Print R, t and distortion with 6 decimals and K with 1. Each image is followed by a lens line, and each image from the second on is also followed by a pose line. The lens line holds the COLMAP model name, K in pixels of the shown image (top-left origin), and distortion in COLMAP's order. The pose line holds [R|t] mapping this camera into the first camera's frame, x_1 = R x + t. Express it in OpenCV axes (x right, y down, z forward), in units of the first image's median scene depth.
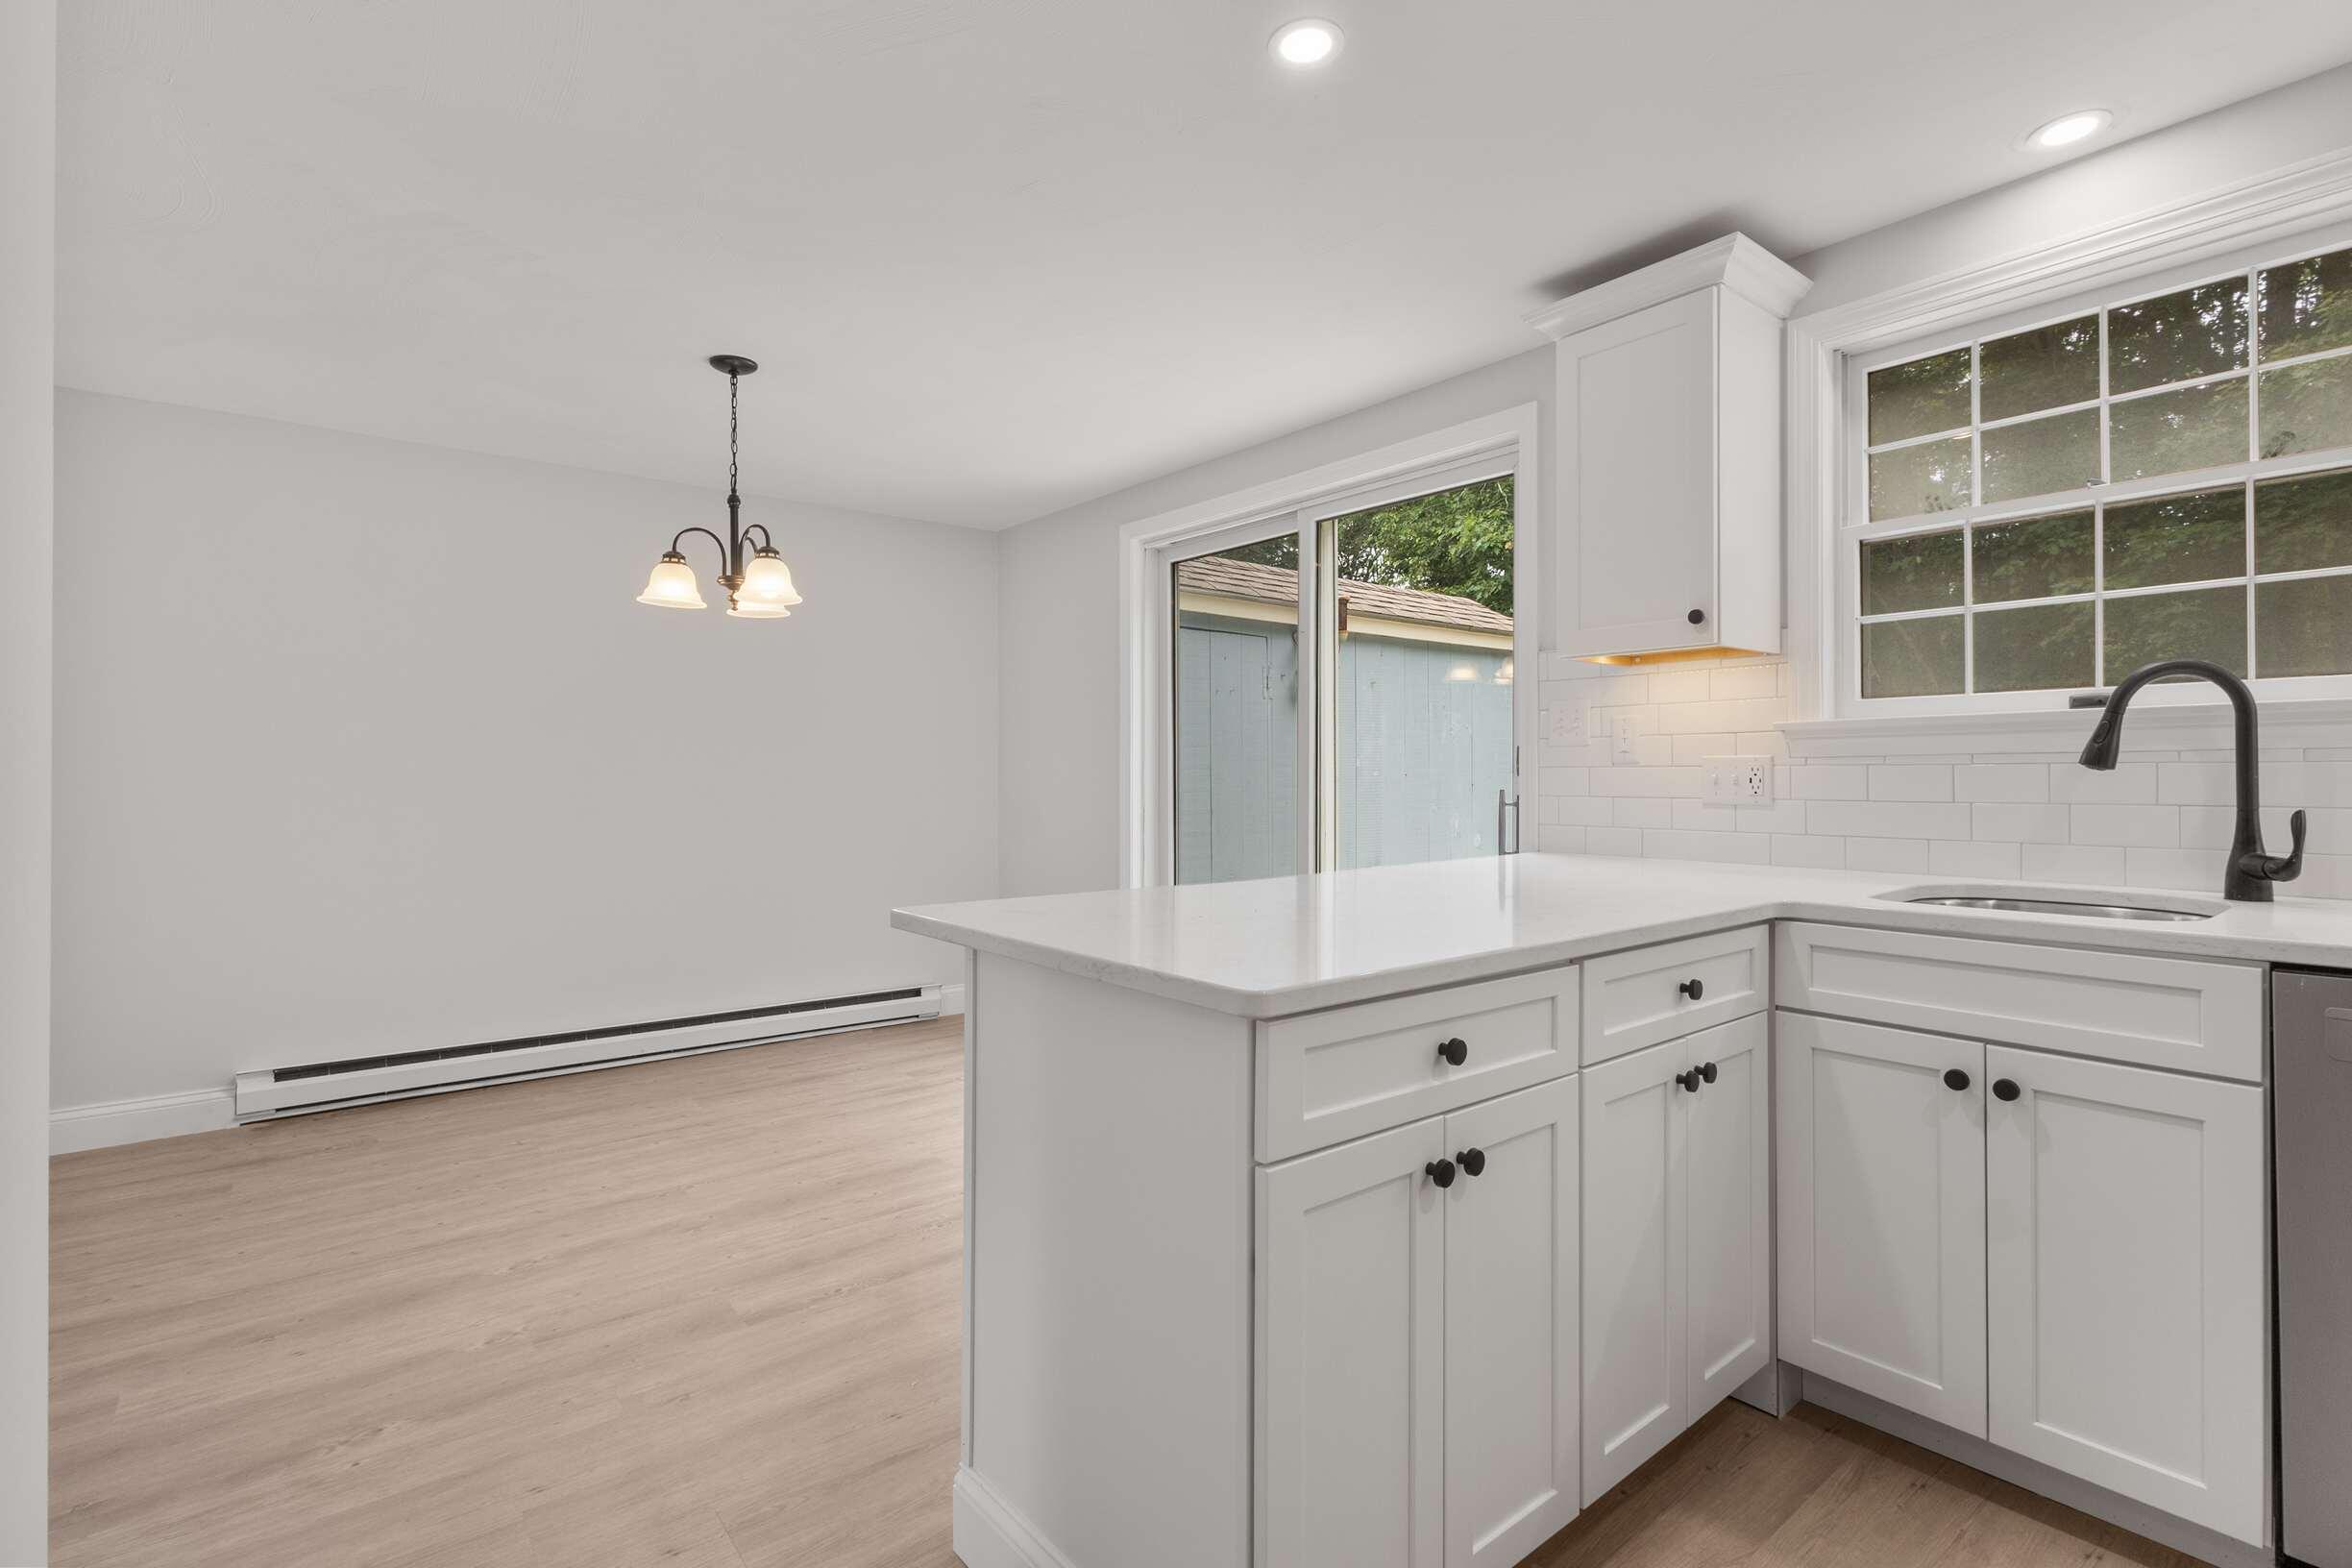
lens RADIAL K [[1088.6, 0, 1171.2], [0, 1088.6, 780.2], [0, 0, 1]] dist [0.000887, 0.000147]
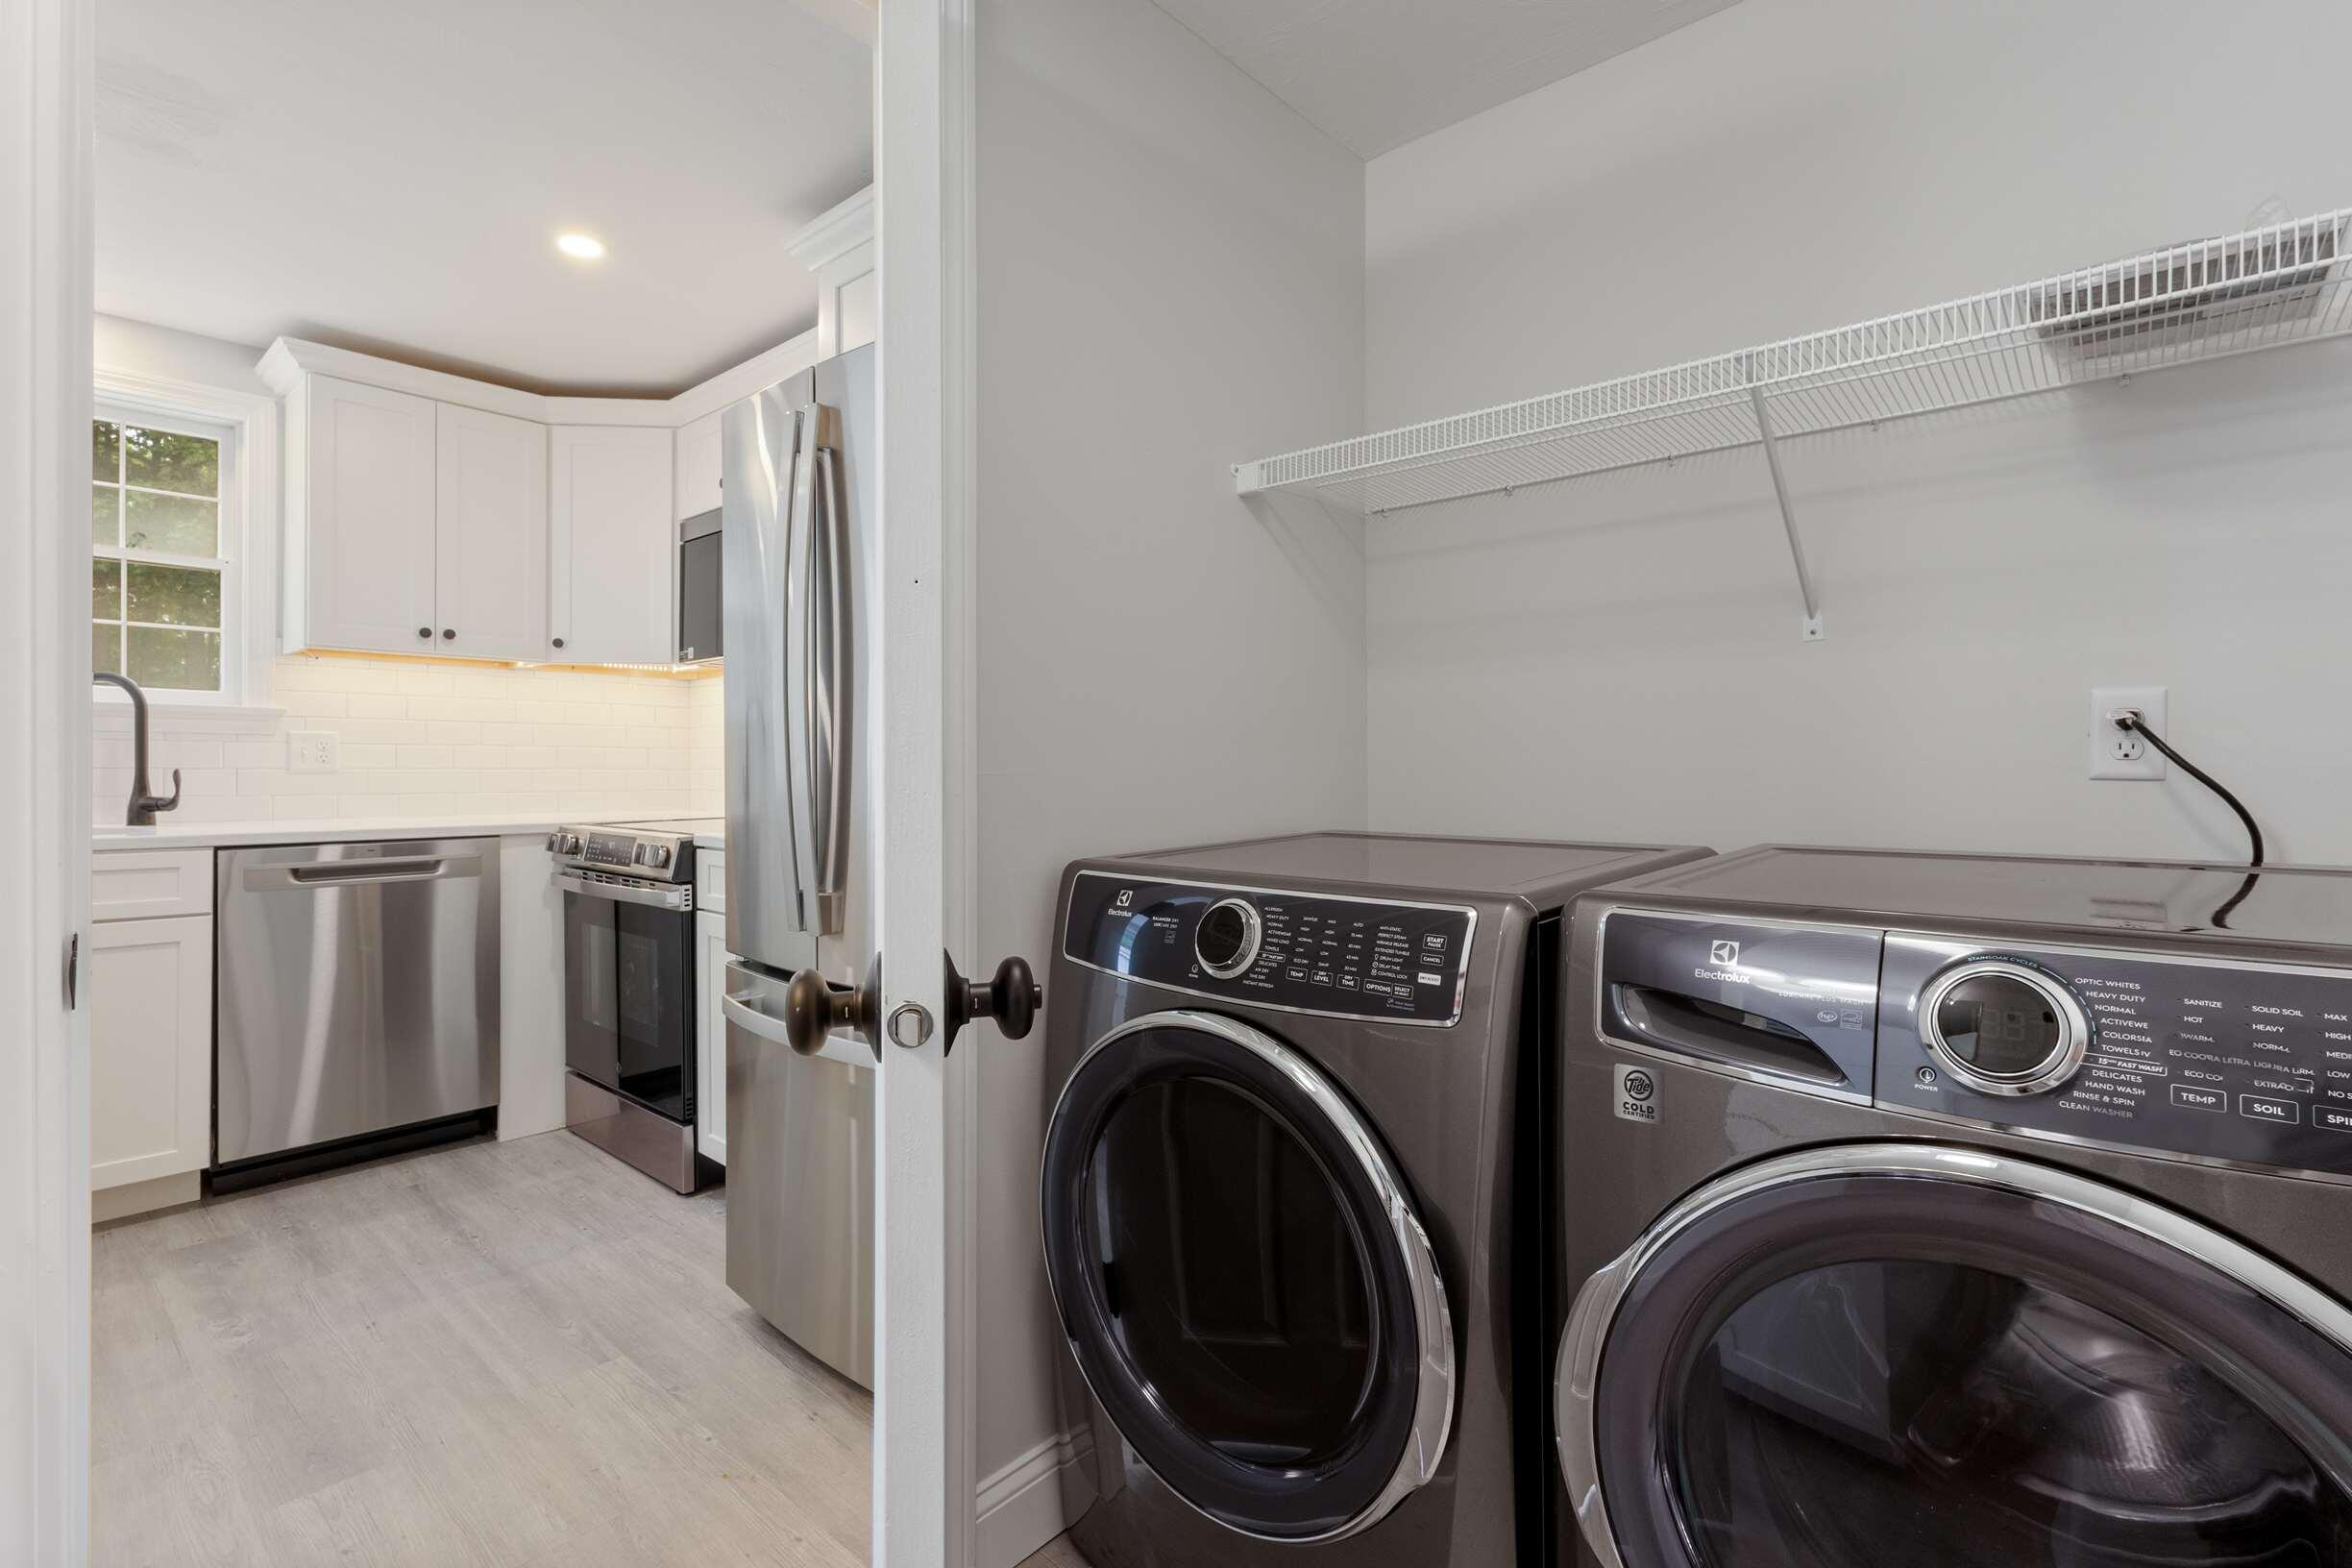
lens RADIAL K [[1088.6, 0, 1177.8], [0, 1088.6, 767.0], [0, 0, 1]] dist [0.000887, 0.000147]
pose [[-0.181394, 0.010551, 0.983354, -0.862572], [0.001158, 0.999944, -0.010515, 0.042345], [-0.983410, -0.000769, -0.181396, -0.209714]]
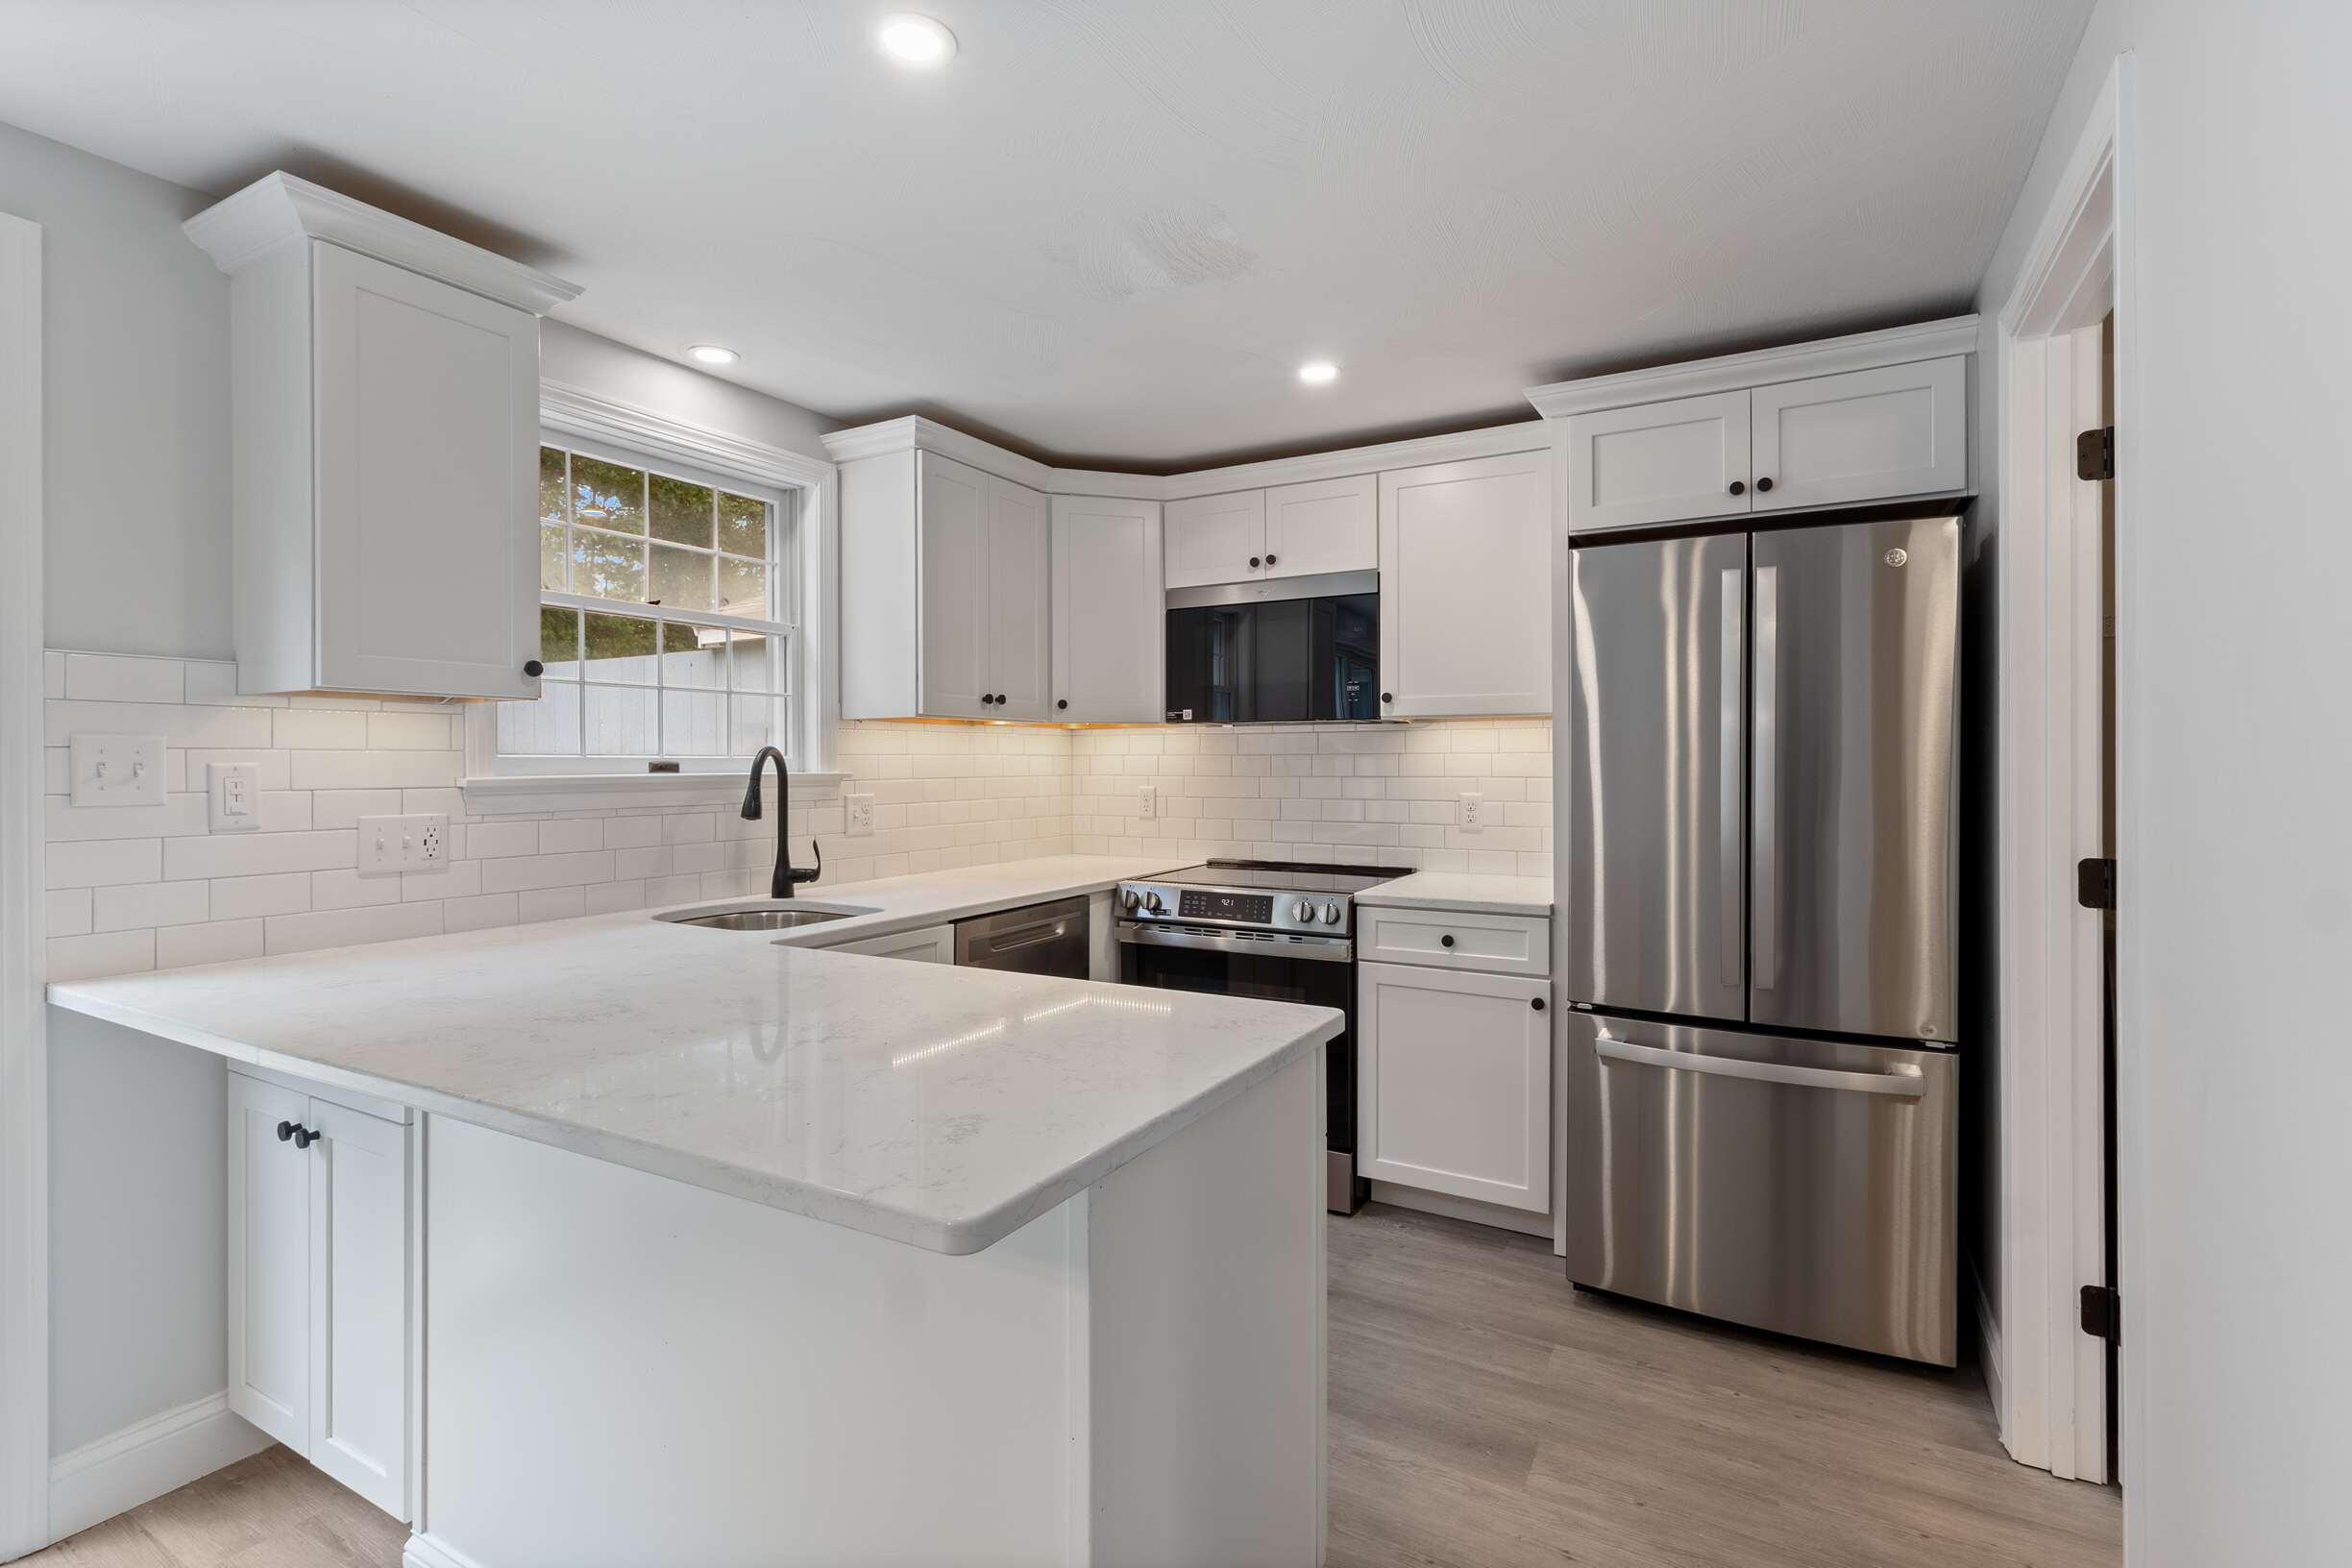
lens RADIAL K [[1088.6, 0, 1182.3], [0, 1088.6, 768.8], [0, 0, 1]] dist [0.000887, 0.000147]
pose [[-0.382556, 0.001347, 0.923932, -0.720838], [0.007017, 0.999974, 0.001448, -0.078358], [-0.923906, 0.007037, -0.382555, 1.063638]]
